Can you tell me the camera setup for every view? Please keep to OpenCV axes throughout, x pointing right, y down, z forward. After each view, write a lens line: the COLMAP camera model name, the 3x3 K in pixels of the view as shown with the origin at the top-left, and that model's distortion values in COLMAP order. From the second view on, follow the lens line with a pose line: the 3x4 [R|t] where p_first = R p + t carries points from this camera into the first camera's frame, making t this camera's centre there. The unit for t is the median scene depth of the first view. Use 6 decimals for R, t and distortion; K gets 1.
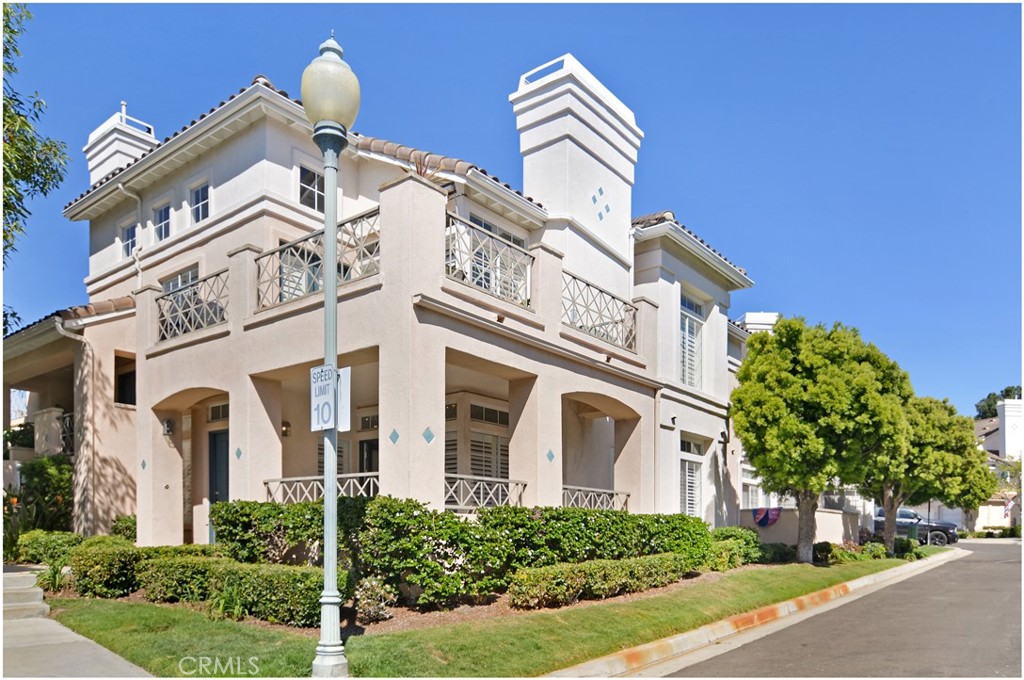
lens RADIAL K [[711.5, 0, 512.0], [0, 711.5, 340.0], [0, 0, 1]] dist [-0.002319, -0.000977]
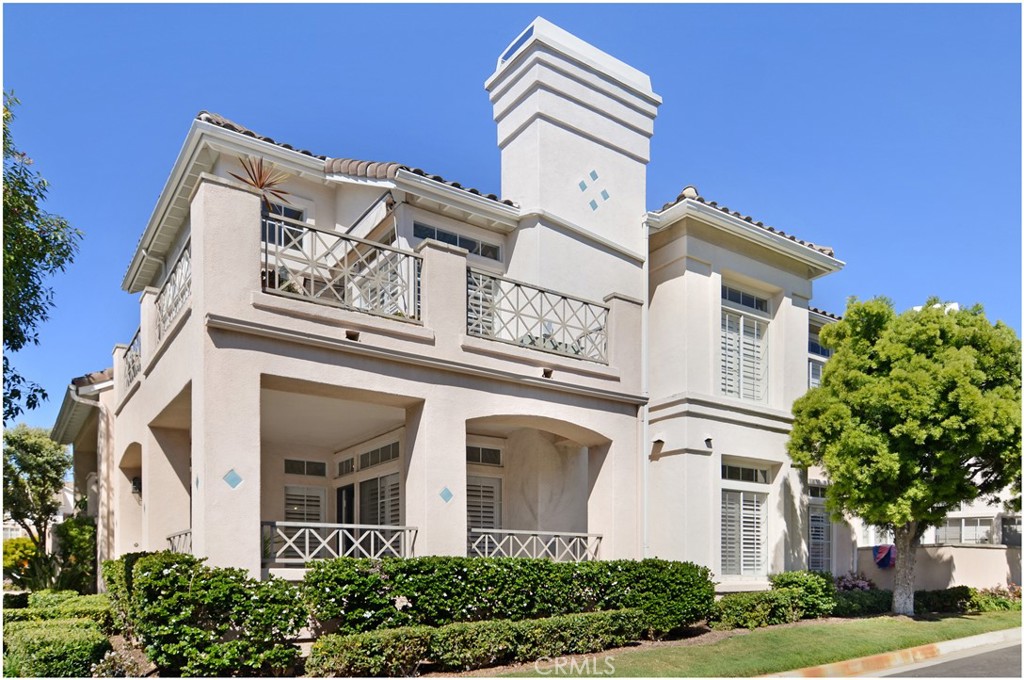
lens RADIAL K [[727.5, 0, 511.5], [0, 727.5, 409.7], [0, 0, 1]] dist [-0.002214, -0.002443]
pose [[0.957563, -0.081820, -0.276365, 0.258992], [0.092549, 0.995369, 0.025979, 0.034771], [0.272960, -0.050454, 0.960701, 0.150396]]
